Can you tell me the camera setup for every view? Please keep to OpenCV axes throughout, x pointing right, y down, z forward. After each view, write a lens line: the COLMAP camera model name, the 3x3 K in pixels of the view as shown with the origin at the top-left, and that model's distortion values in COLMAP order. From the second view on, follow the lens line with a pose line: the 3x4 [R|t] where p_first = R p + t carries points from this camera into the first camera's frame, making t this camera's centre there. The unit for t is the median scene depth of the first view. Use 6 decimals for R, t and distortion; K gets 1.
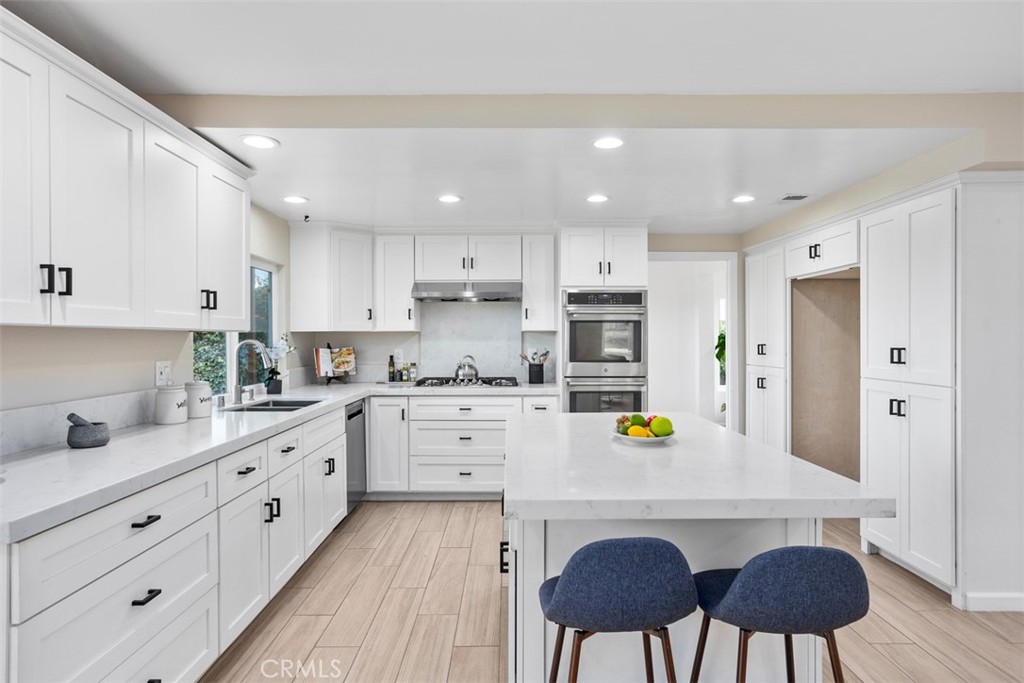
lens RADIAL K [[585.0, 0, 507.7], [0, 585.0, 338.7], [0, 0, 1]] dist [-0.027845, 0.004981]
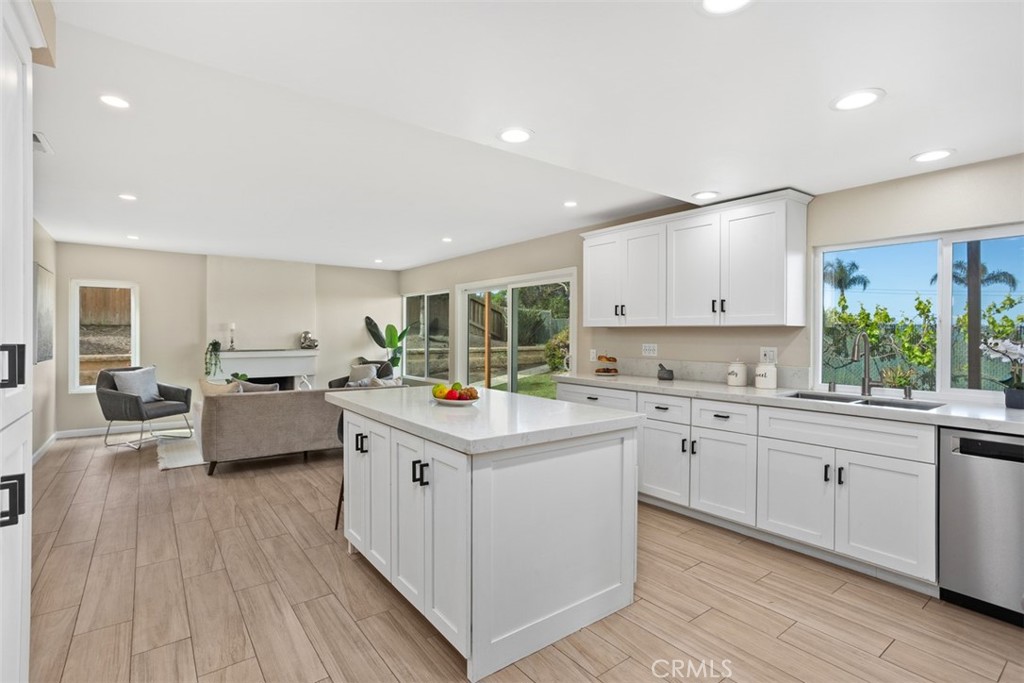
lens RADIAL K [[494.1, 0, 514.0], [0, 494.1, 334.6], [0, 0, 1]] dist [-0.029063, 0.012620]
pose [[-0.792025, 0.000307, -0.610489, 0.414087], [-0.003158, 0.999984, 0.004600, 0.002745], [0.610481, 0.005571, -0.792012, 0.994726]]
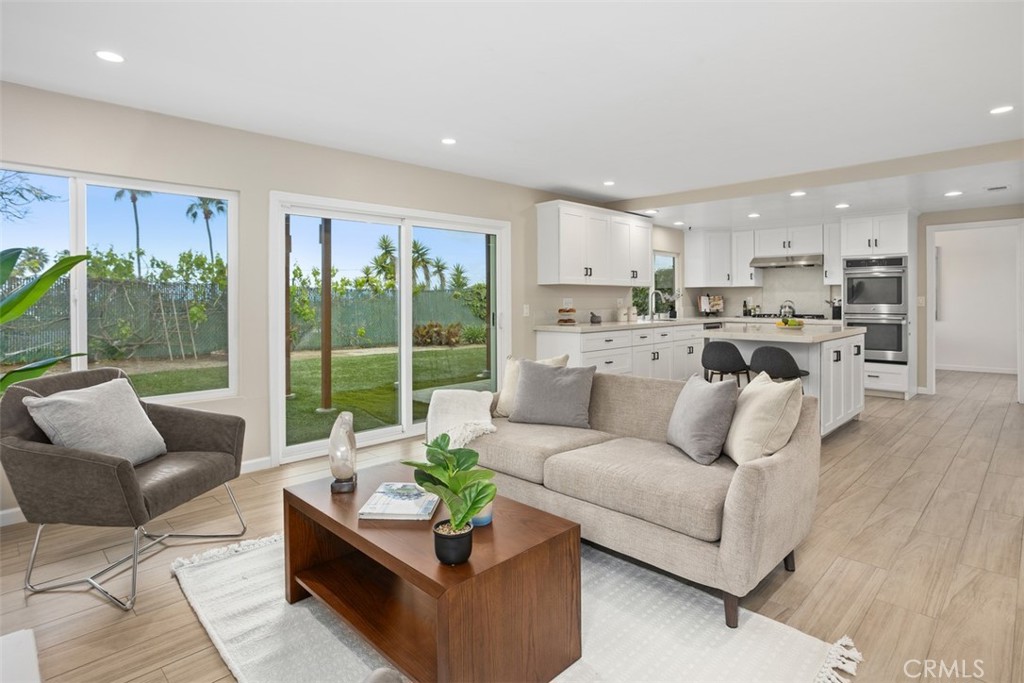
lens RADIAL K [[532.3, 0, 529.6], [0, 532.3, 297.0], [0, 0, 1]] dist [-0.003907, 0.000296]
pose [[0.723456, -0.002543, -0.690366, 0.471503], [0.000502, 0.999995, -0.003157, 0.024851], [0.690370, 0.001937, 0.723454, -0.626628]]
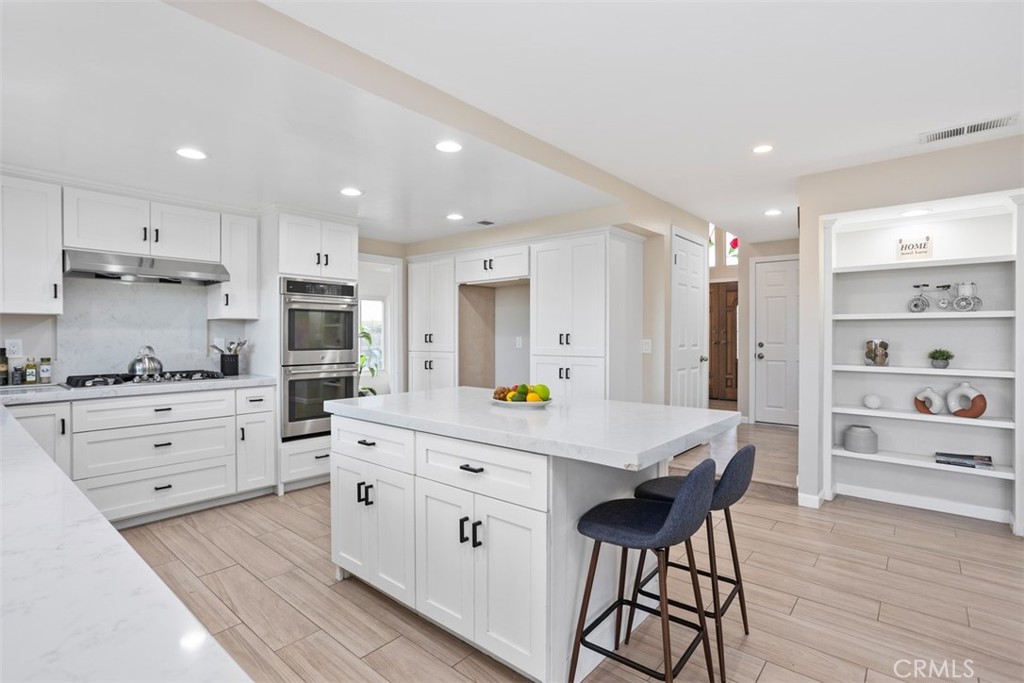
lens RADIAL K [[494.1, 0, 507.4], [0, 494.1, 336.5], [0, 0, 1]] dist [-0.029063, 0.012620]
pose [[0.654477, 0.000620, 0.756081, -0.275876], [-0.000718, 1.000000, -0.000199, 0.016094], [-0.756081, -0.000413, 0.654478, 0.176761]]
